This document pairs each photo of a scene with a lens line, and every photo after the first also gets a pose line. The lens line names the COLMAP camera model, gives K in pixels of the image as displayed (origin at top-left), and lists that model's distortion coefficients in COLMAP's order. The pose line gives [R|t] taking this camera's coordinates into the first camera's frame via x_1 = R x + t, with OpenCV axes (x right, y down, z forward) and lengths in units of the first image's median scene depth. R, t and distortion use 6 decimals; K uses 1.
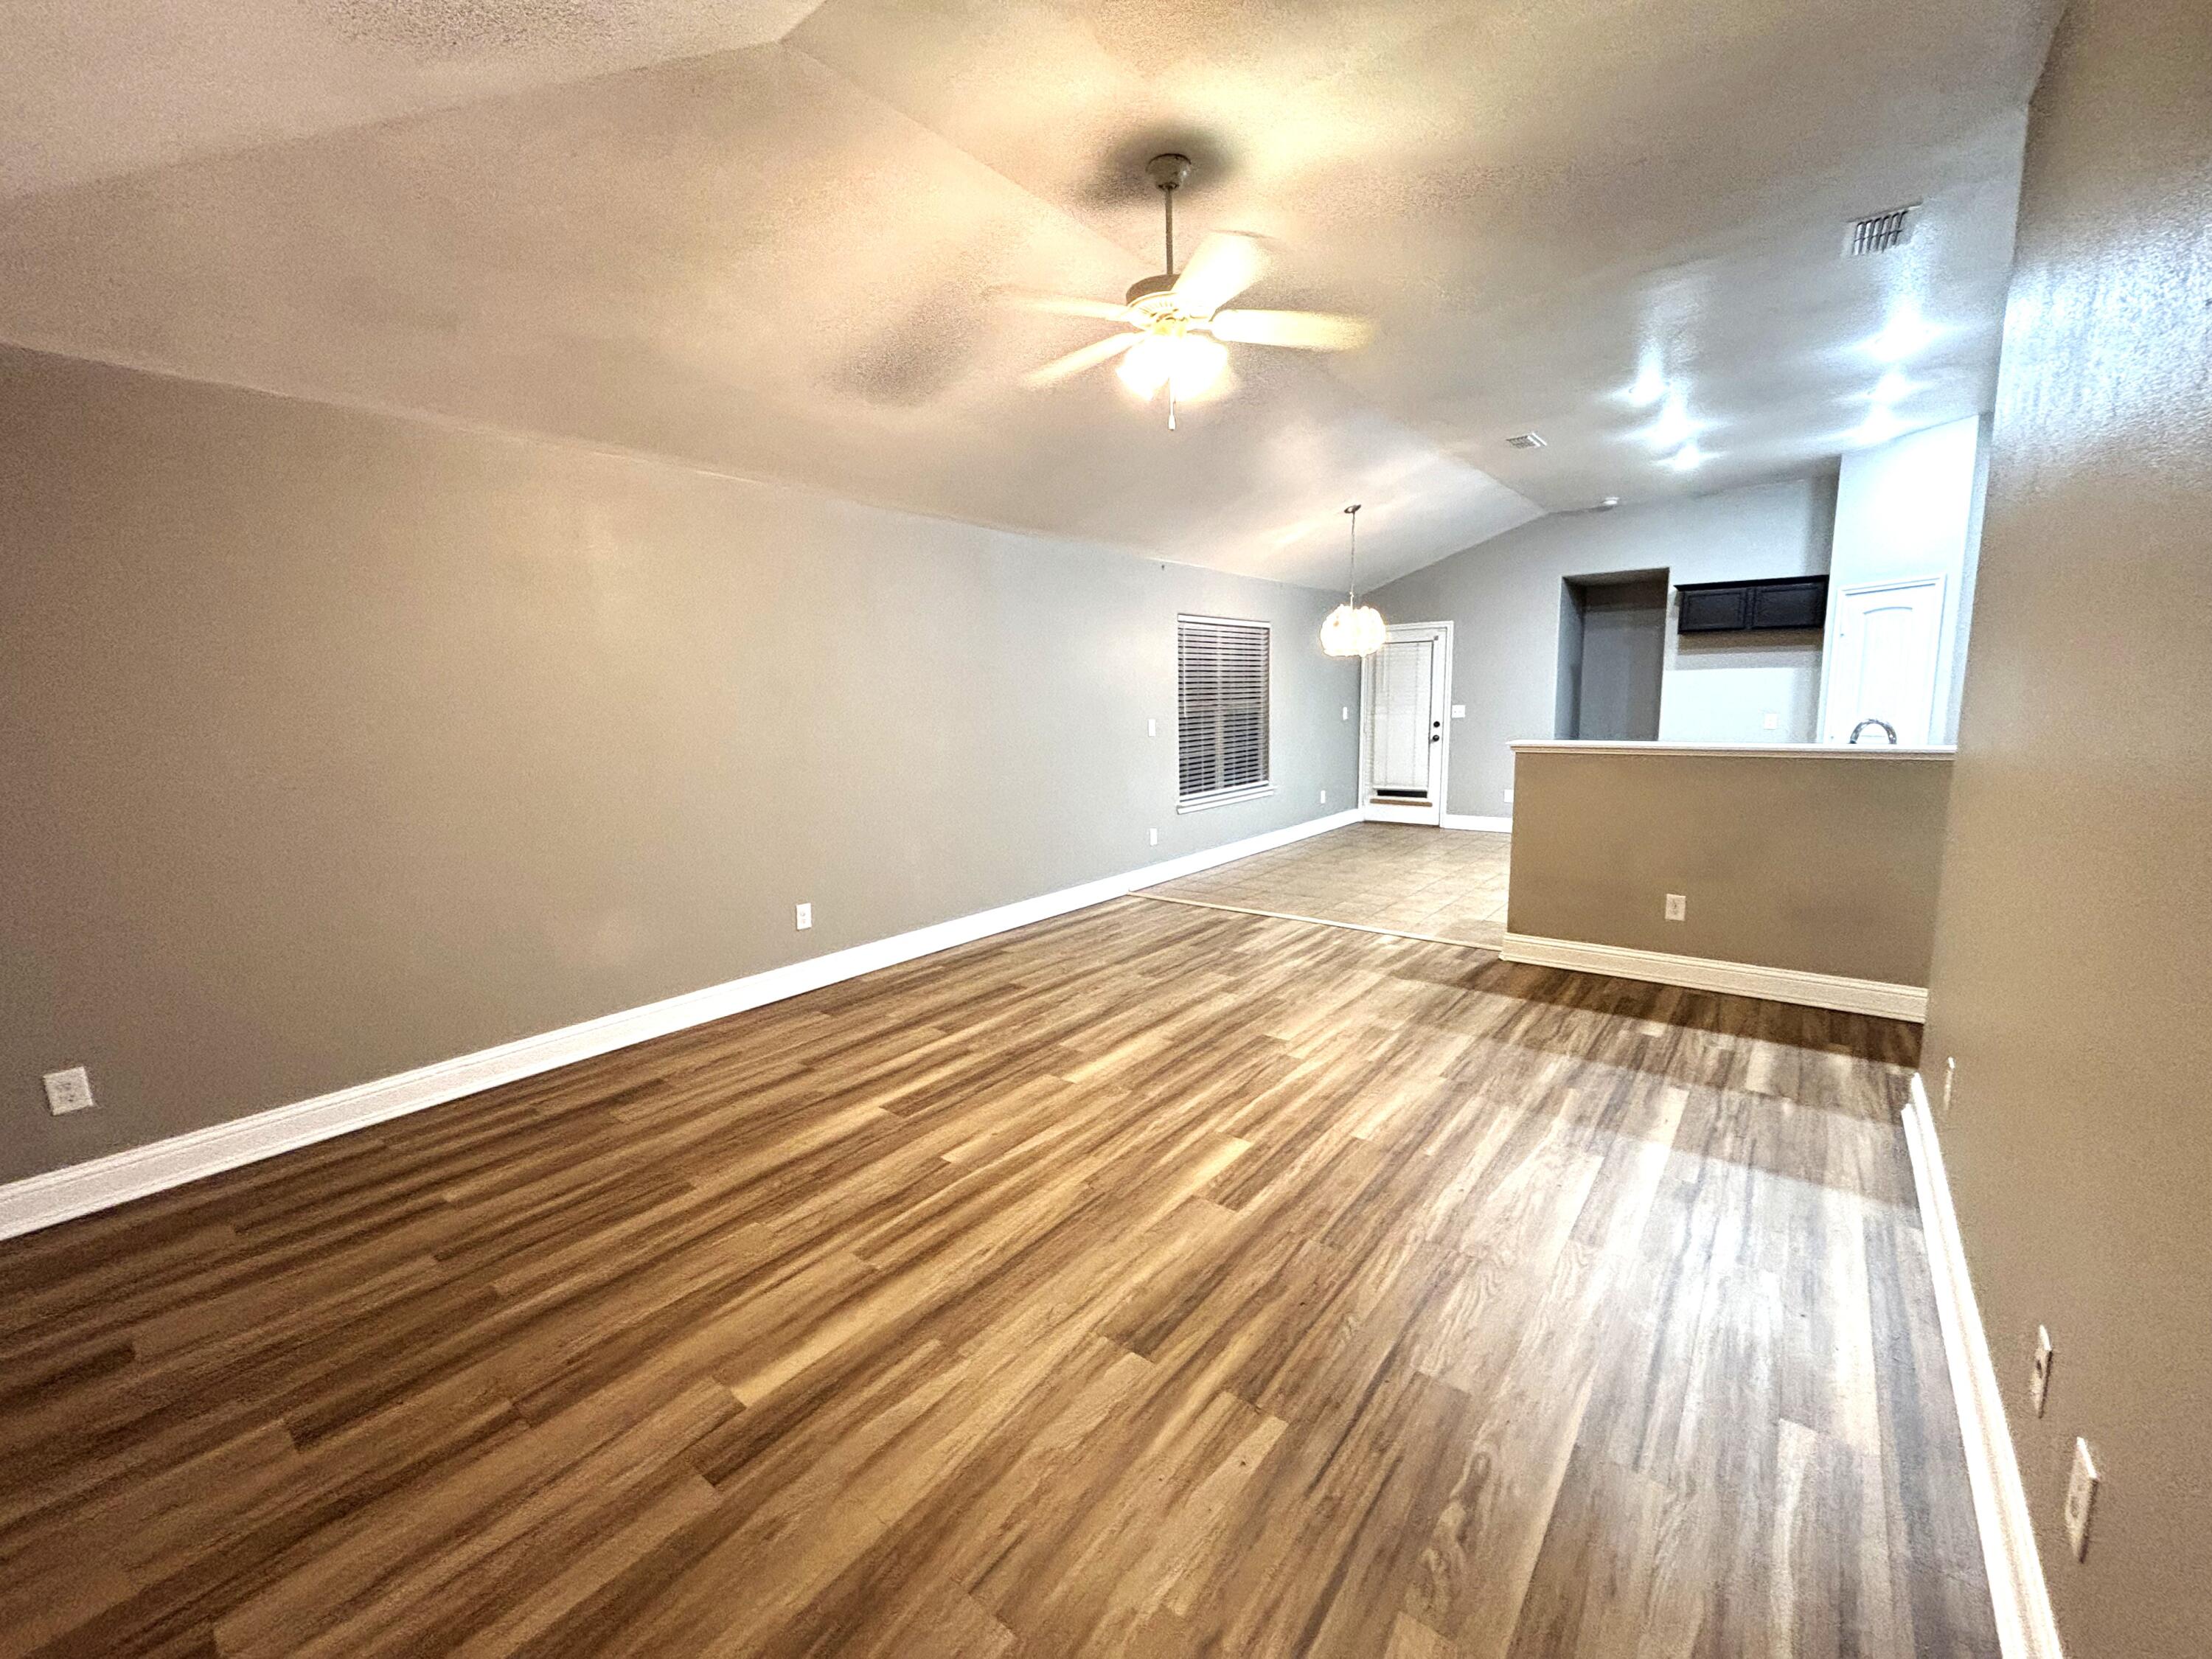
lens RADIAL K [[899.6, 0, 1100.1], [0, 899.6, 827.2], [0, 0, 1]] dist [0.014705, -0.000068]
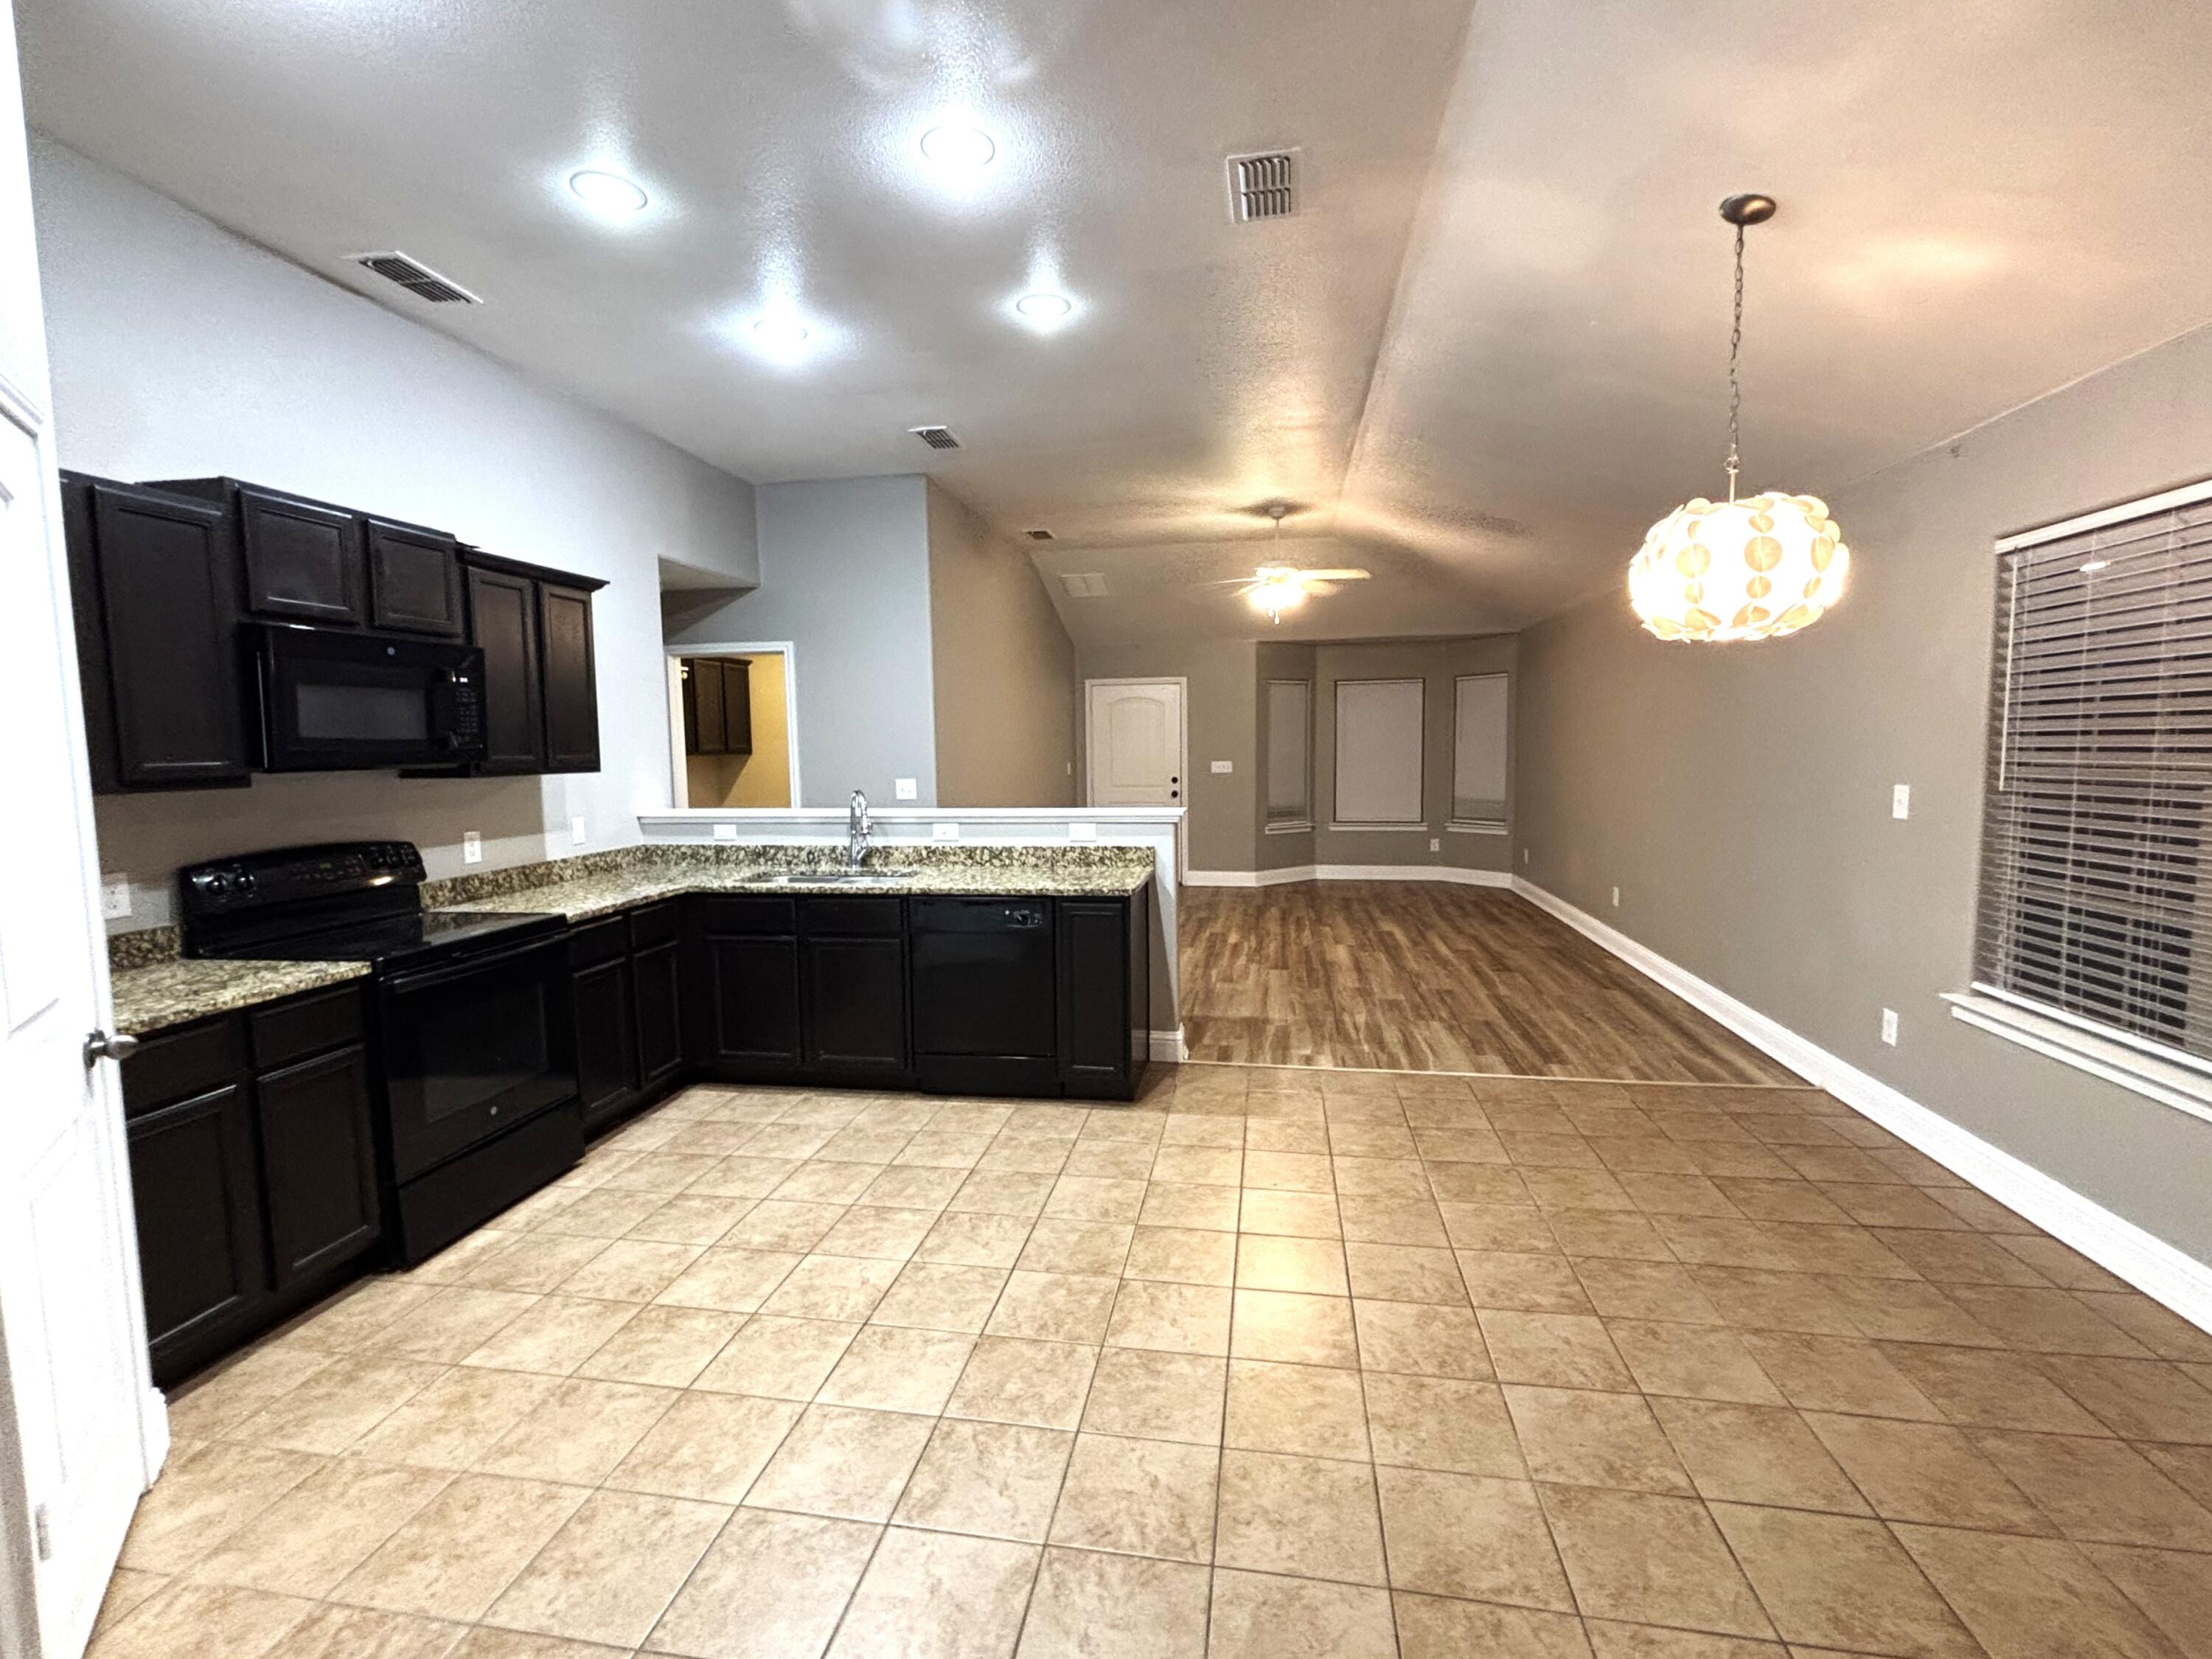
lens RADIAL K [[988.5, 0, 1106.0], [0, 988.5, 829.5], [0, 0, 1]] dist [-0.000041, 0.000095]
pose [[-0.873227, 0.076454, -0.481280, 1.223607], [-0.037270, 0.974246, 0.222386, -0.353361], [0.485887, 0.212131, -0.847888, 2.212915]]
